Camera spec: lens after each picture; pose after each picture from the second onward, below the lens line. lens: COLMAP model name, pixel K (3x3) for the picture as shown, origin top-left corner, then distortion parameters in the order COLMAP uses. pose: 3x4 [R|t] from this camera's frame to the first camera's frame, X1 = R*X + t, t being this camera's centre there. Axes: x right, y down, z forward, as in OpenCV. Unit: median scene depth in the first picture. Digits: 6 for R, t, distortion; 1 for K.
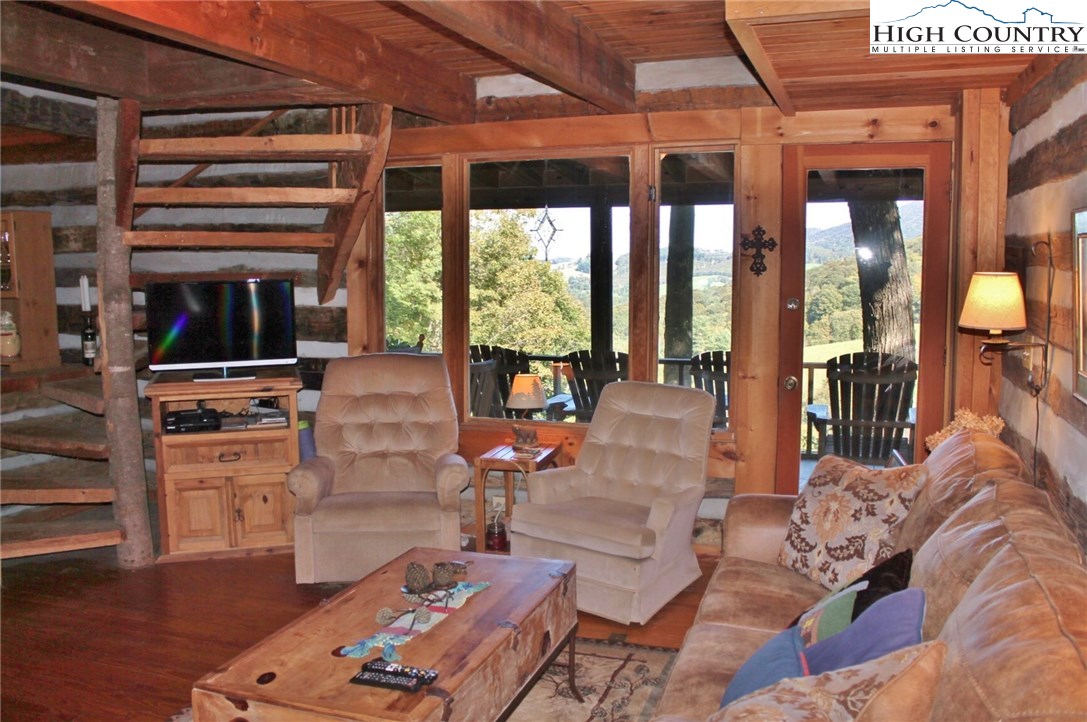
lens RADIAL K [[912.6, 0, 540.0], [0, 912.6, 349.0], [0, 0, 1]] dist [-0.156455, 0.139064]
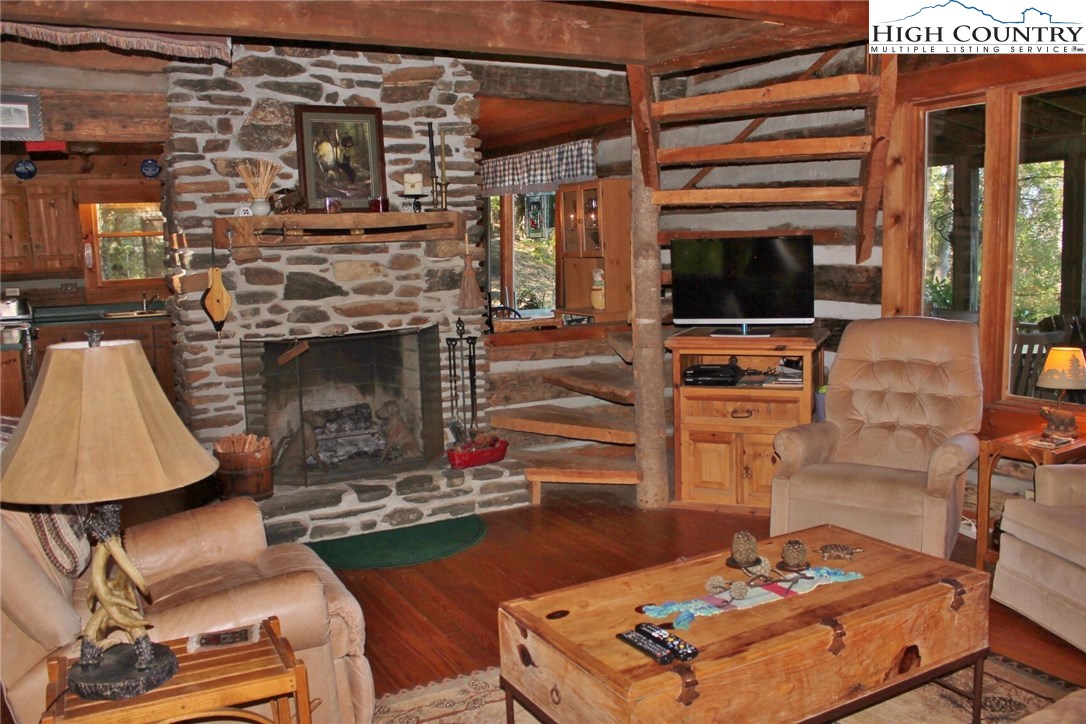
lens RADIAL K [[911.8, 0, 539.5], [0, 911.8, 350.0], [0, 0, 1]] dist [-0.156455, 0.139064]
pose [[0.754208, 0.059258, -0.653956, 0.141642], [-0.035135, 0.998135, 0.049923, 0.006890], [0.655695, -0.014676, 0.754884, 0.088198]]
